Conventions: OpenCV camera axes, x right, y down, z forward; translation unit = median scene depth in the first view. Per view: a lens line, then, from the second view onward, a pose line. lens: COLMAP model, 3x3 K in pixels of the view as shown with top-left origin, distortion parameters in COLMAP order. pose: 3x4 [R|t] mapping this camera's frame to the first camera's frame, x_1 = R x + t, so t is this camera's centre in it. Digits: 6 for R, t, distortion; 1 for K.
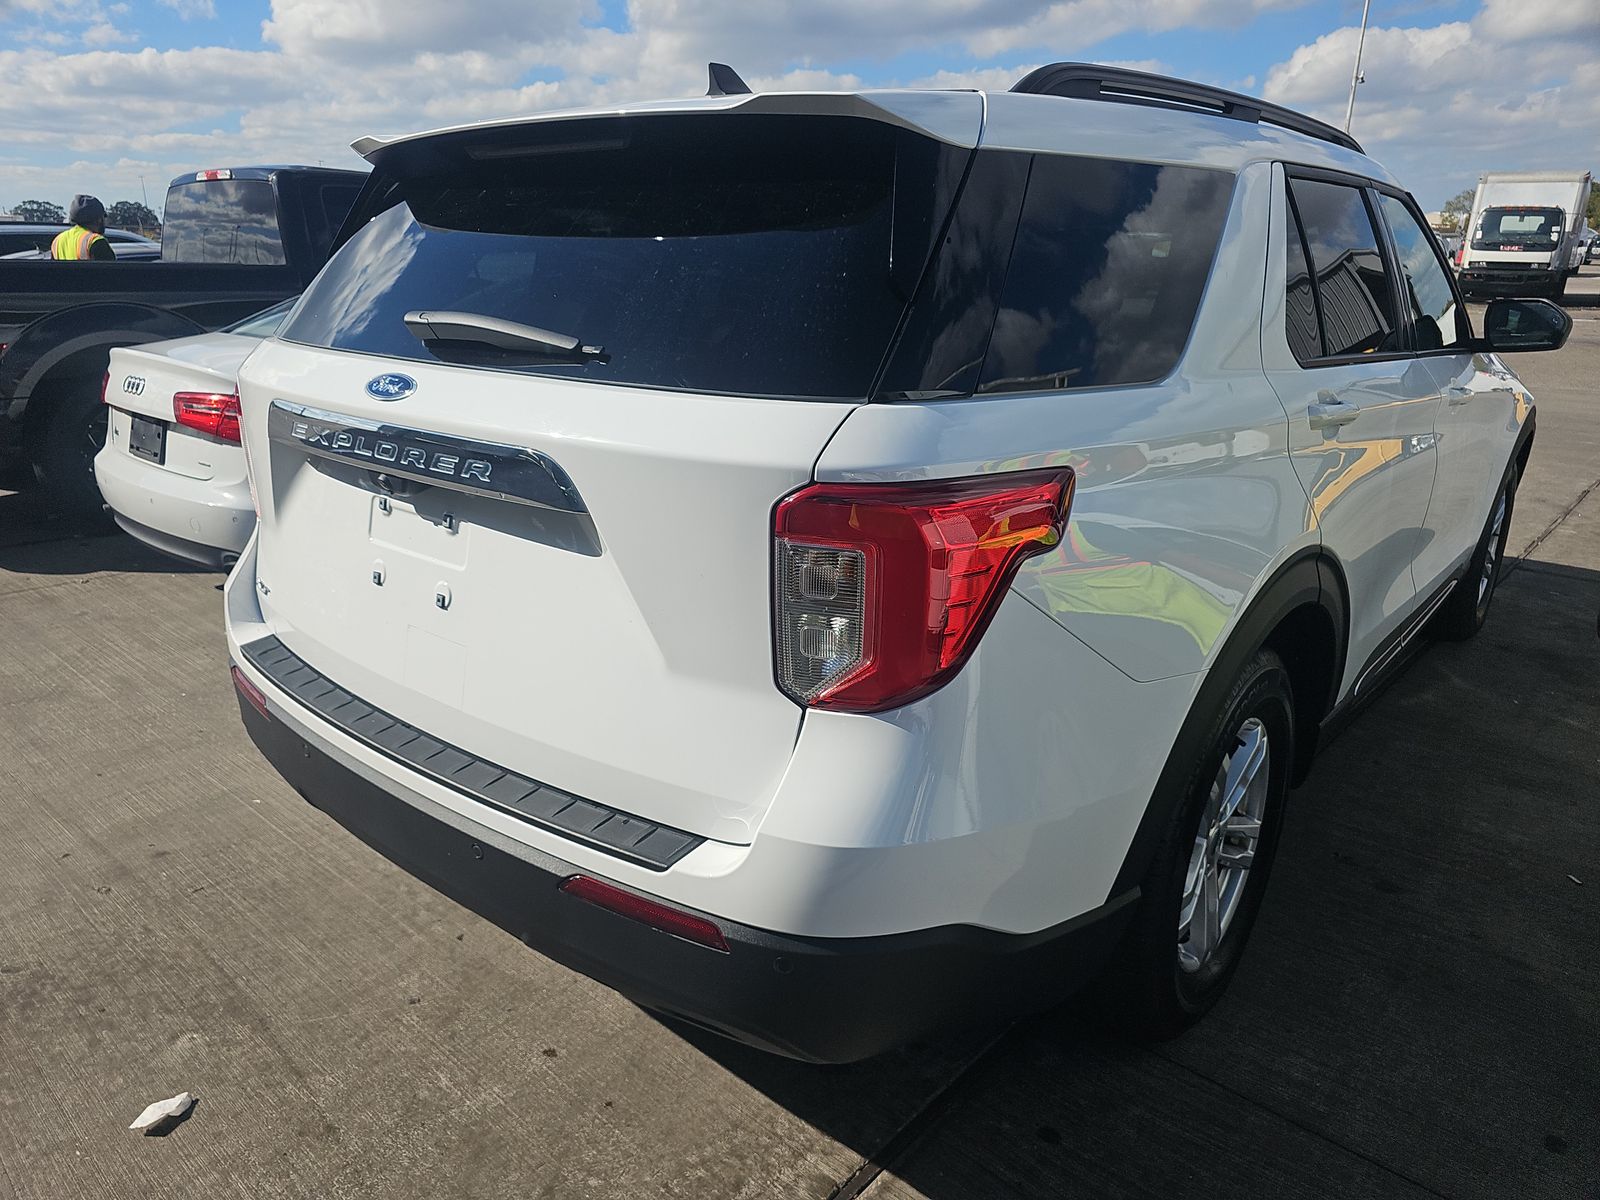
lens RADIAL K [[1069.5, 0, 787.7], [0, 1069.5, 597.7], [0, 0, 1]] dist [0.031744, -0.016072]
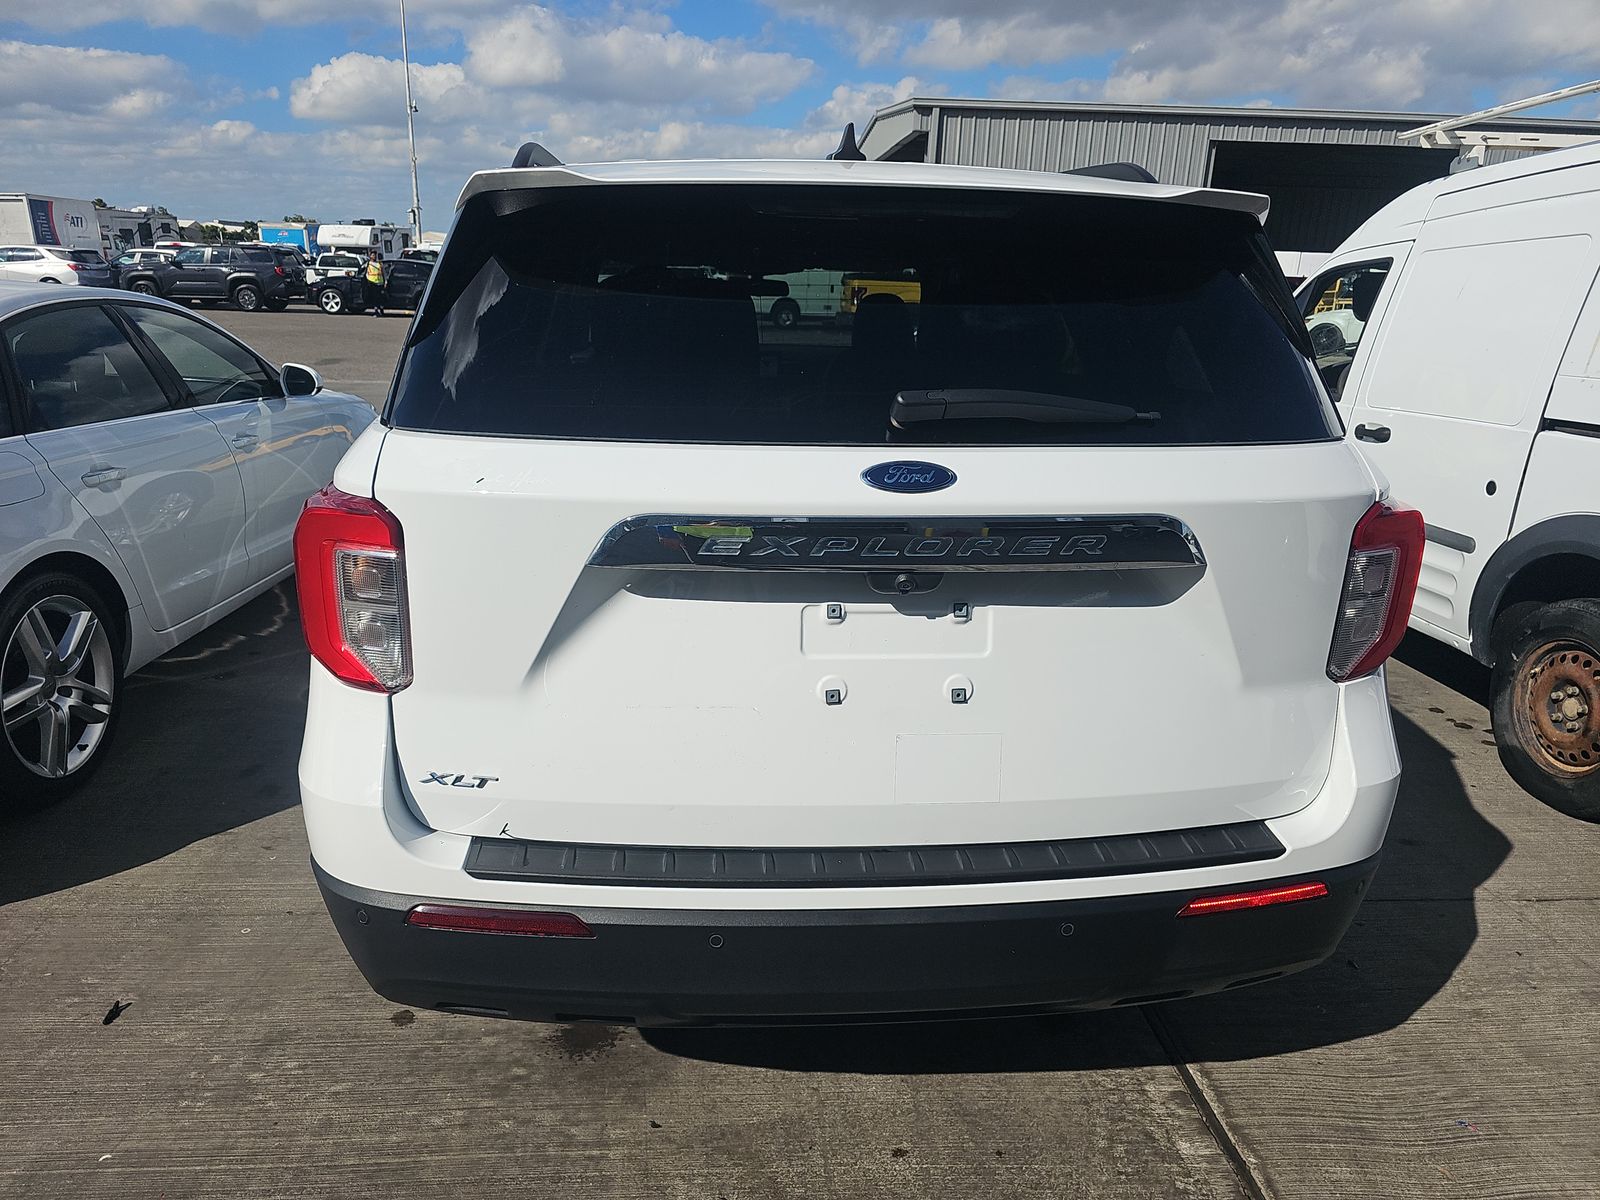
lens RADIAL K [[1069.5, 0, 787.4], [0, 1069.5, 603.3], [0, 0, 1]] dist [0.031744, -0.016072]
pose [[0.701357, -0.197976, 0.684766, -1.054692], [0.202603, 0.976402, 0.074780, -0.176239], [-0.683411, 0.086288, 0.724916, 0.419677]]
